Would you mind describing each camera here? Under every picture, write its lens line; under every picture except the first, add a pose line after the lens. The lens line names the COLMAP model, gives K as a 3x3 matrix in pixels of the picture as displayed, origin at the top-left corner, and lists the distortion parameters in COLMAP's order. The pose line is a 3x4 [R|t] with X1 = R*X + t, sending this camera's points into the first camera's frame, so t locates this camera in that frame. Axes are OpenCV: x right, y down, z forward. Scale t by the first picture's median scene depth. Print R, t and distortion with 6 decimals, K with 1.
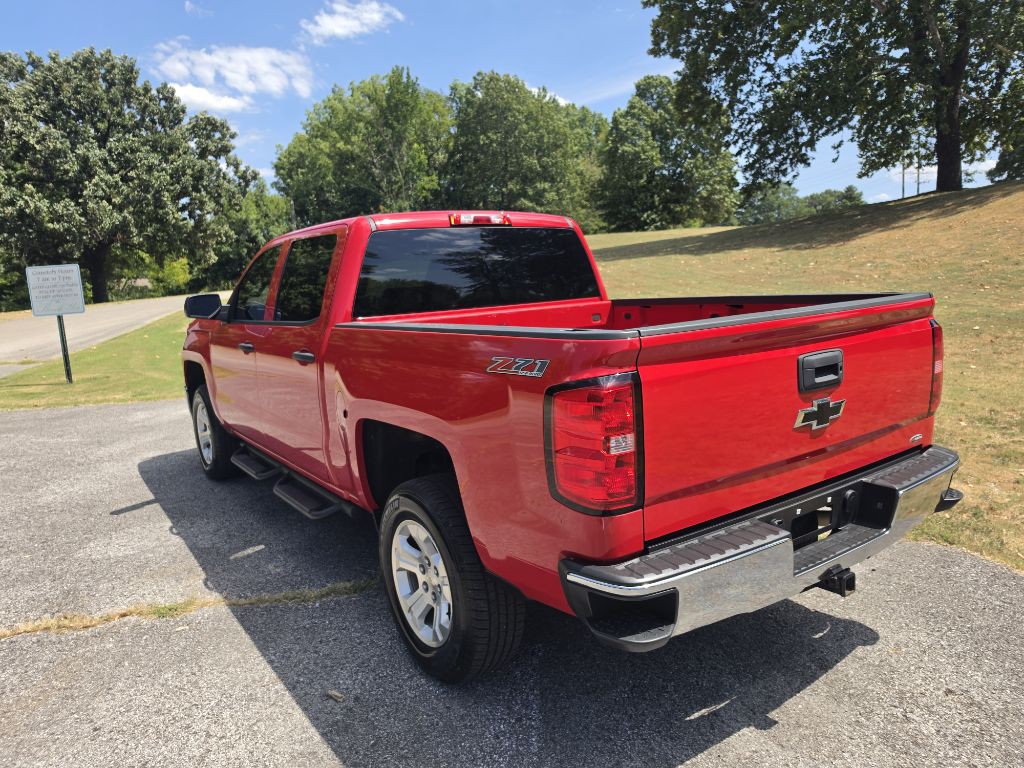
lens RADIAL K [[718.1, 0, 507.8], [0, 718.1, 385.3], [0, 0, 1]] dist [0.010251, -0.028816]
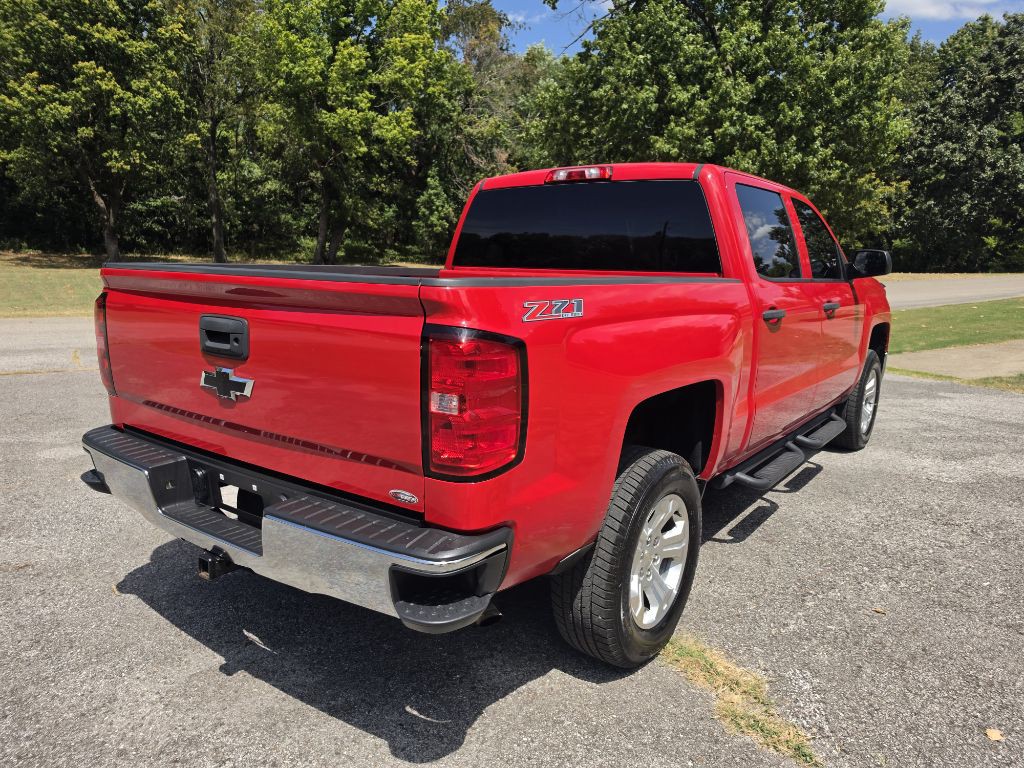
lens RADIAL K [[718.1, 0, 542.9], [0, 718.1, 385.4], [0, 0, 1]] dist [0.010251, -0.028816]
pose [[0.325871, 0.218218, -0.919885, 1.222229], [-0.171944, 0.970449, 0.169302, -0.159741], [0.929647, 0.102998, 0.353763, 0.903821]]
